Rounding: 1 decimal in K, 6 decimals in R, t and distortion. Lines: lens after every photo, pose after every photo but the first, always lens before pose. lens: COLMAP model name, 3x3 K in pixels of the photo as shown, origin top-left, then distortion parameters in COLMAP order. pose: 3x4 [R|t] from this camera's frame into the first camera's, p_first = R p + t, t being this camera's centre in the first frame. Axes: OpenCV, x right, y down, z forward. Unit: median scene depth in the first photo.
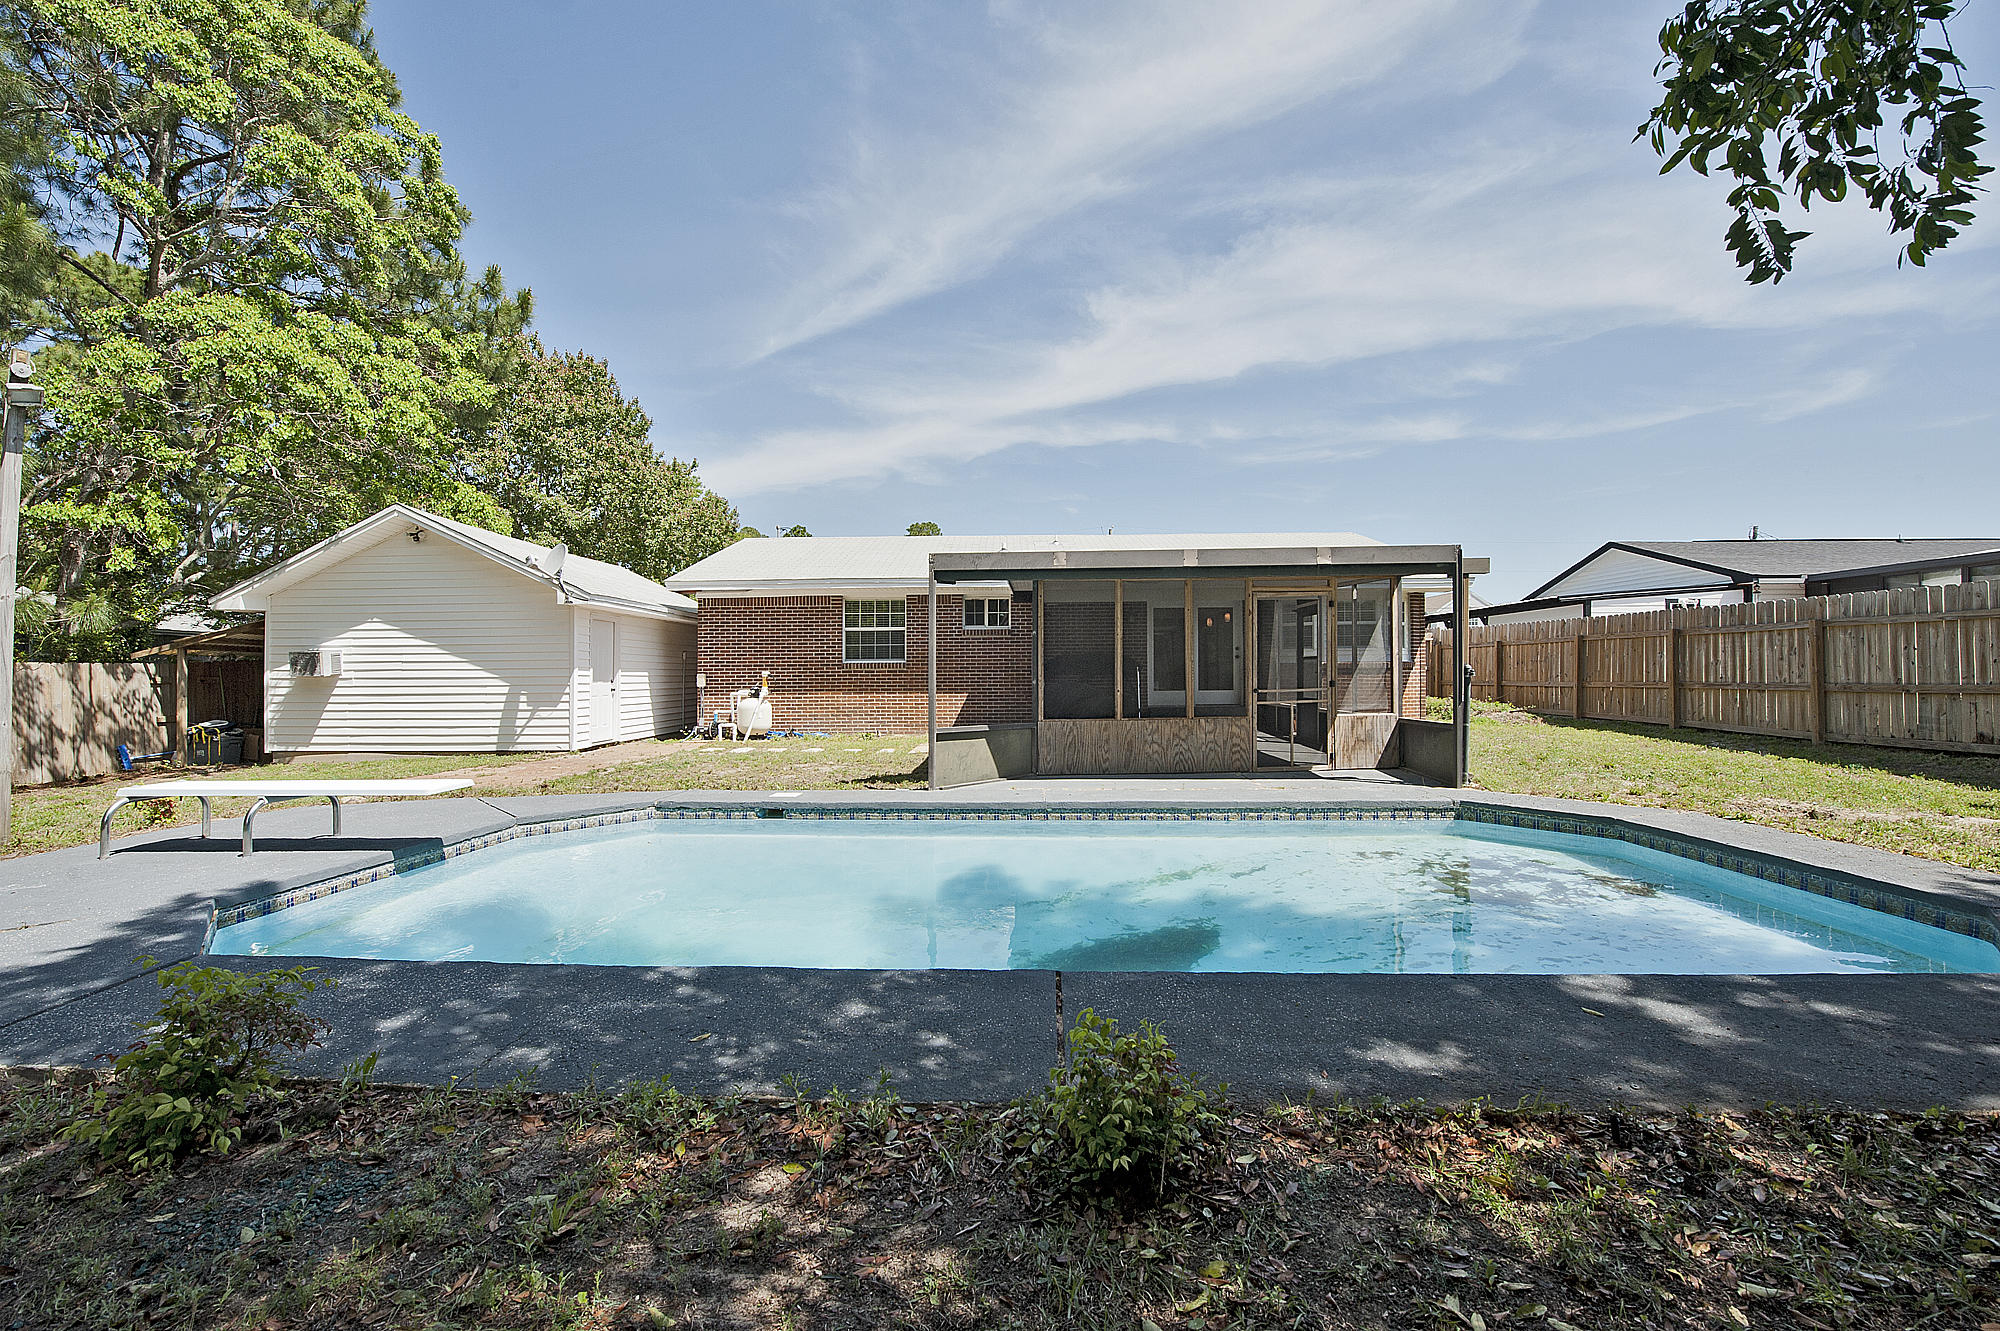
lens RADIAL K [[815.9, 0, 1000.0], [0, 815.9, 665.5], [0, 0, 1]] dist [-0.016070, -0.000117]
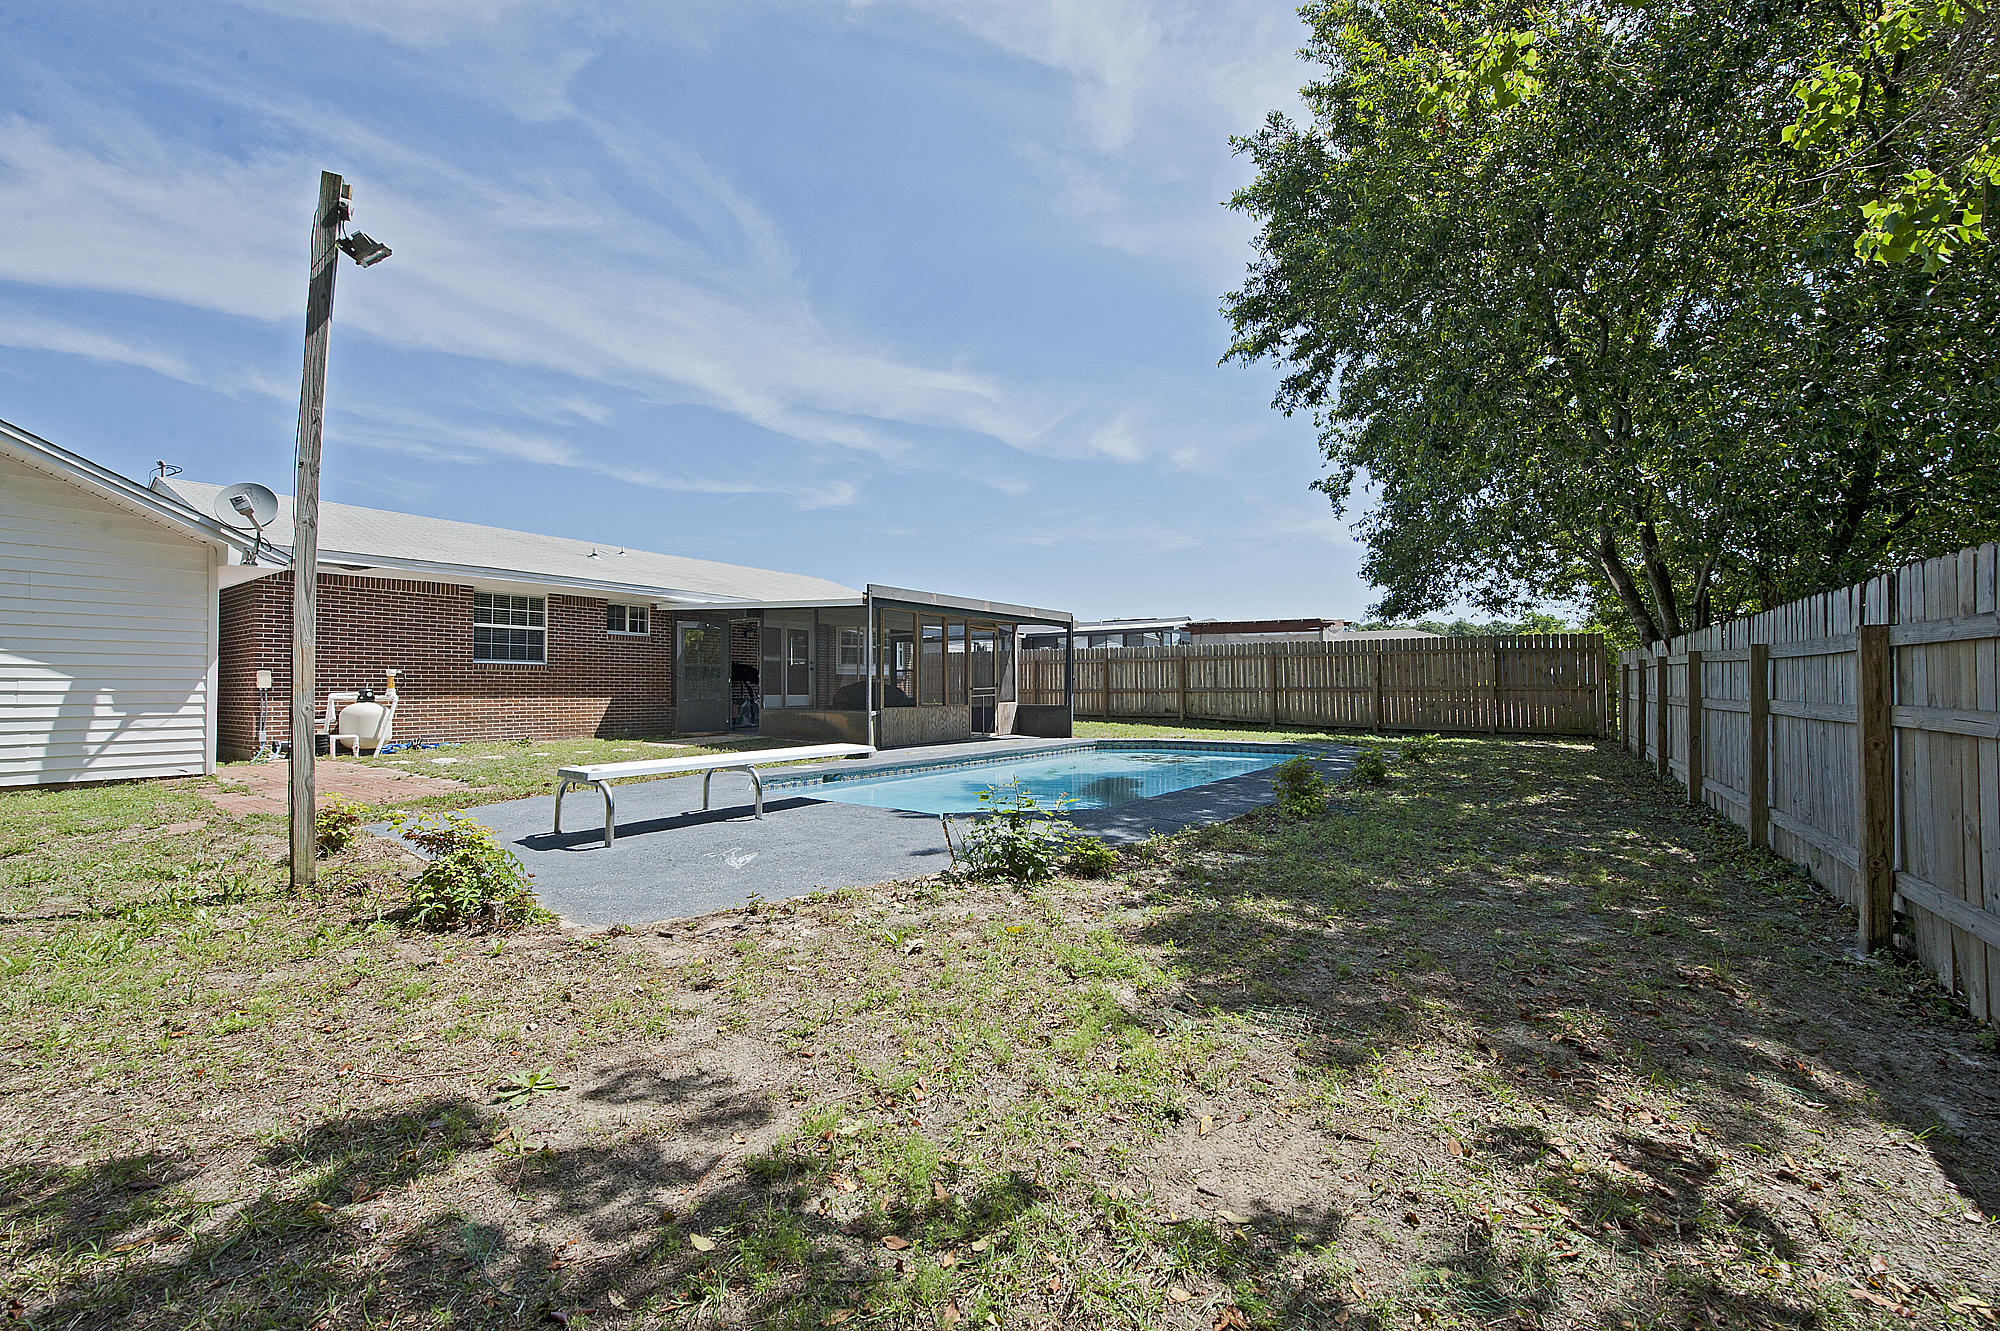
lens RADIAL K [[815.9, 0, 1000.0], [0, 815.9, 665.5], [0, 0, 1]] dist [-0.016070, -0.000117]
pose [[0.551579, 0.032182, 0.833501, -0.746444], [-0.009414, 0.999432, -0.032359, 0.028060], [-0.834069, 0.010002, 0.551569, 0.053267]]
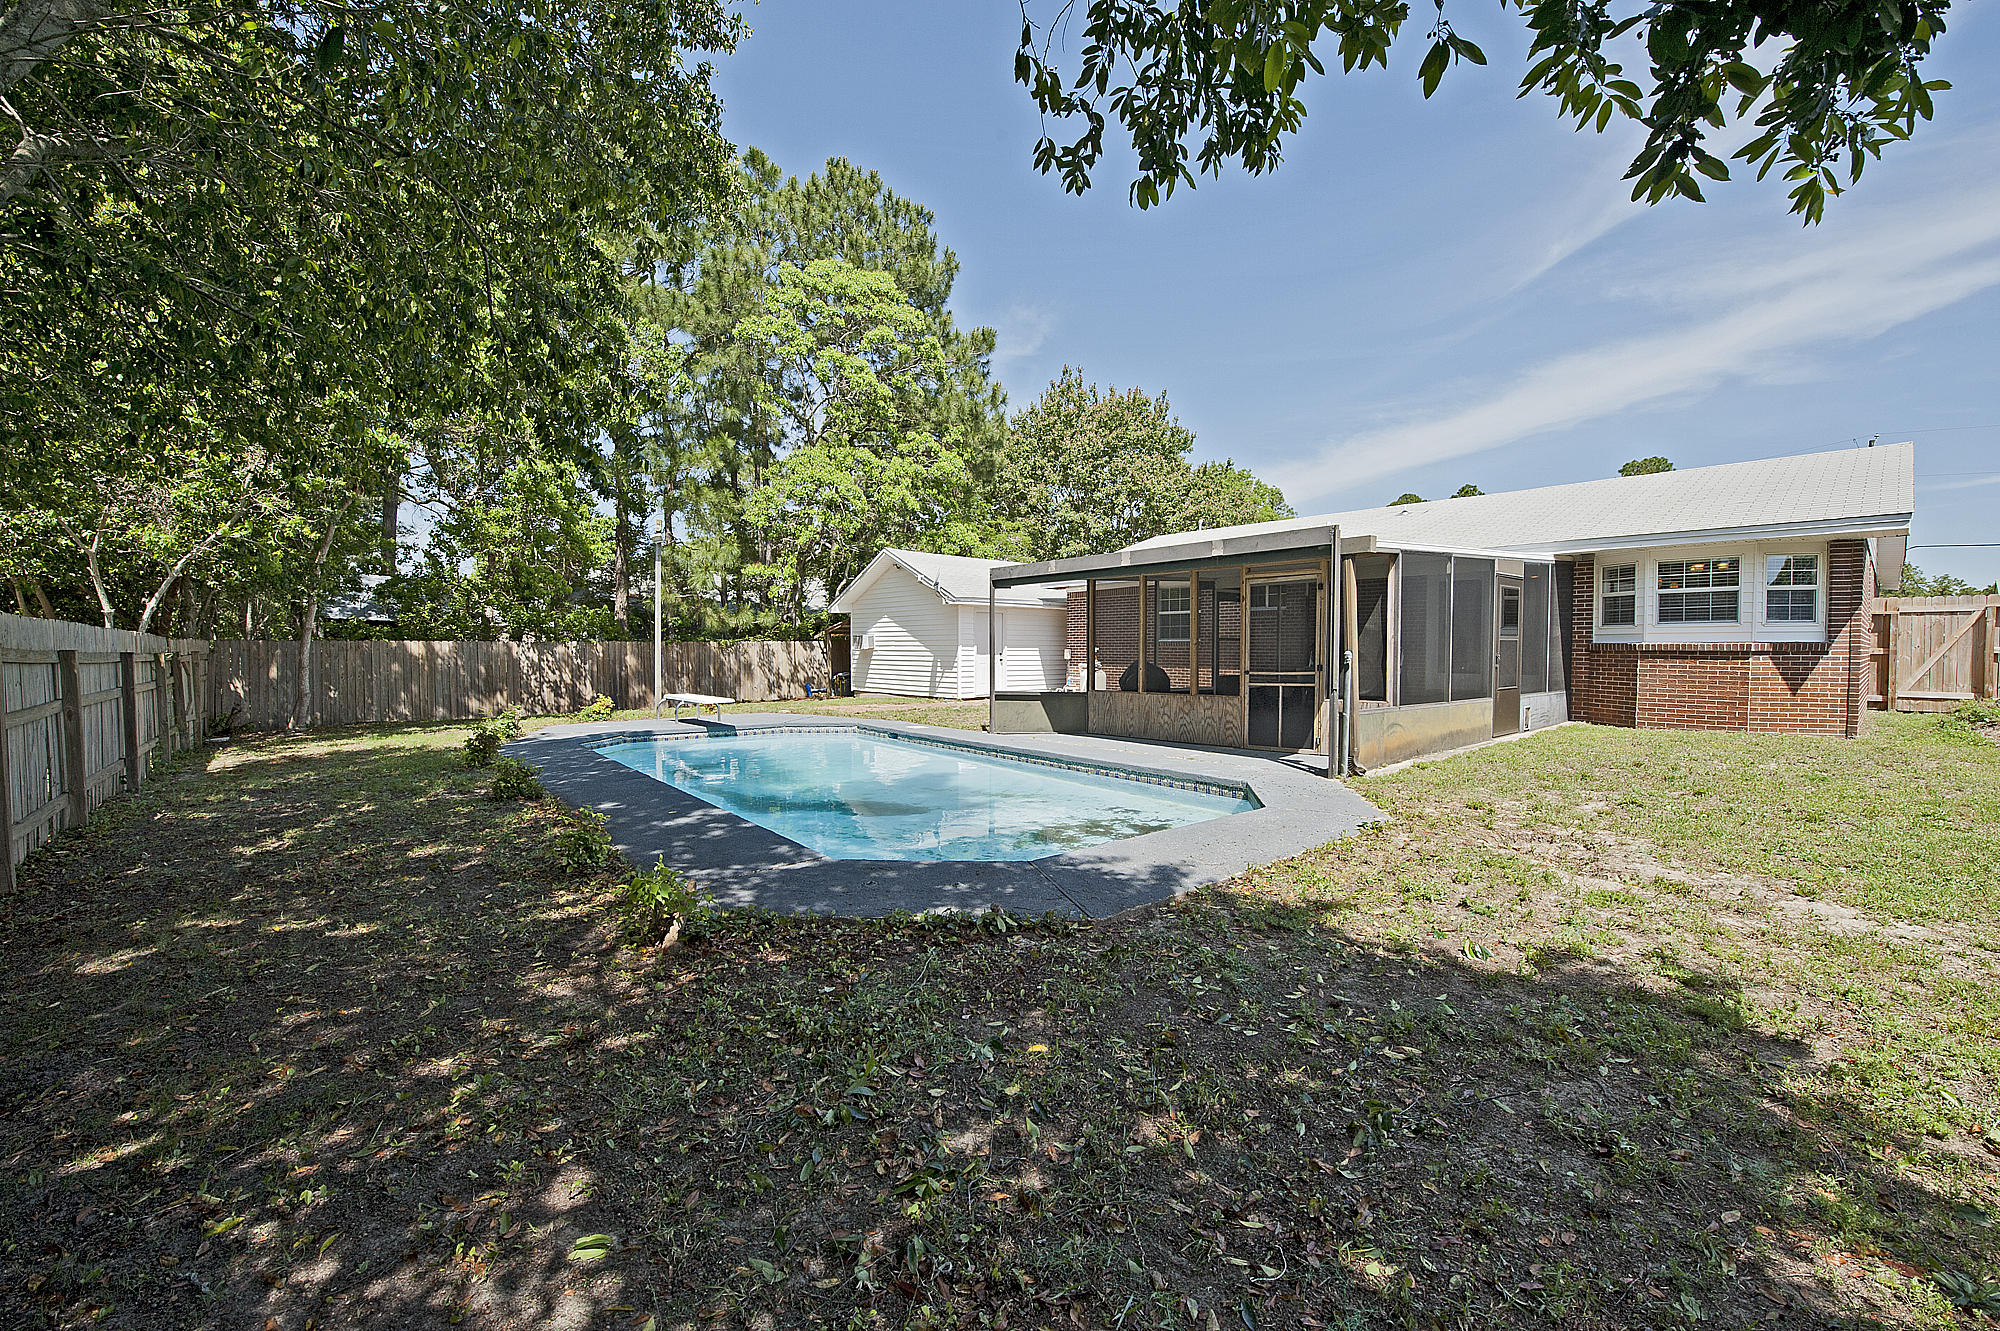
lens RADIAL K [[815.9, 0, 1000.0], [0, 815.9, 665.5], [0, 0, 1]] dist [-0.016070, -0.000117]
pose [[0.660685, 0.023581, -0.750293, 0.674335], [0.002462, 0.999433, 0.033580, -0.010905], [0.750659, -0.024033, 0.660252, 0.043071]]
